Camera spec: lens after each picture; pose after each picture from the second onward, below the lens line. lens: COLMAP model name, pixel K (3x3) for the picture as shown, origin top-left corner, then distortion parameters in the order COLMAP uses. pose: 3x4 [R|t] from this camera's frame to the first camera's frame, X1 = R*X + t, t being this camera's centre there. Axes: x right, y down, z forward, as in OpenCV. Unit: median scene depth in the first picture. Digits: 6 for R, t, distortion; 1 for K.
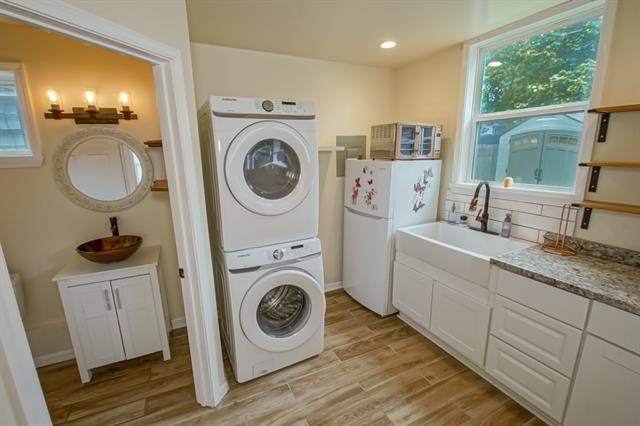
lens RADIAL K [[285.3, 0, 310.1], [0, 285.3, 214.1], [0, 0, 1]] dist [-0.001687, -0.000966]
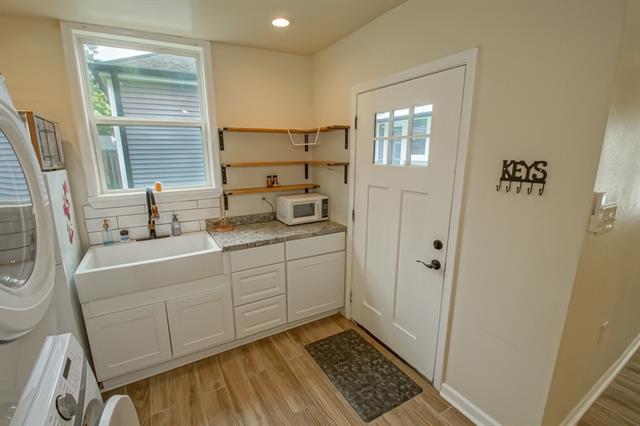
lens RADIAL K [[285.3, 0, 310.1], [0, 285.3, 214.1], [0, 0, 1]] dist [-0.001687, -0.000966]
pose [[-0.063062, -0.191001, 0.979562, -0.489708], [0.228187, 0.952757, 0.200464, -0.122107], [-0.971573, 0.236165, -0.016499, 0.615766]]
